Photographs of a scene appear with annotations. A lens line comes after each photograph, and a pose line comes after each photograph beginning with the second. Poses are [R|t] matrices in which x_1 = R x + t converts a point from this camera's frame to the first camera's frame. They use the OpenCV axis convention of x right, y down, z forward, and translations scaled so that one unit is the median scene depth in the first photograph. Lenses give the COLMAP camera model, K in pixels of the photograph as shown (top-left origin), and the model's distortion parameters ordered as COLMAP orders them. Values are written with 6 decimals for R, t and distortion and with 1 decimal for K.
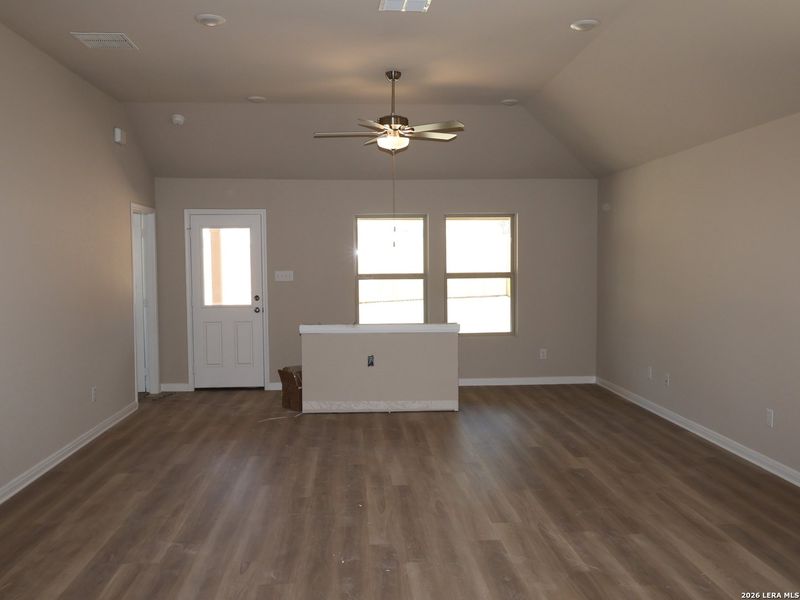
lens RADIAL K [[686.9, 0, 400.0], [0, 686.9, 300.0], [0, 0, 1]] dist [0.009945, 0.006685]
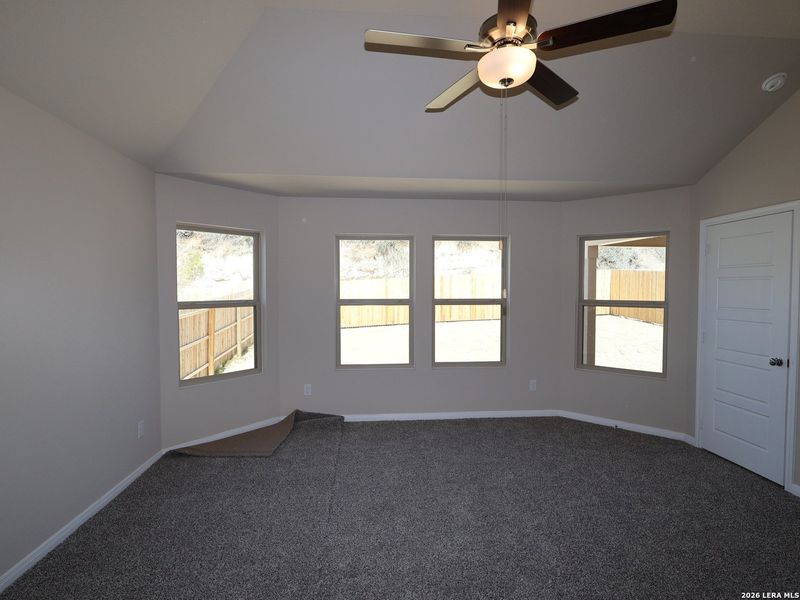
lens RADIAL K [[366.3, 0, 390.3], [0, 366.3, 297.2], [0, 0, 1]] dist [0.000819, 0.000017]
pose [[-0.018941, -0.019072, 0.999639, -0.353714], [0.054356, 0.998320, 0.020077, -0.058368], [-0.998342, 0.054717, -0.017873, 1.151555]]
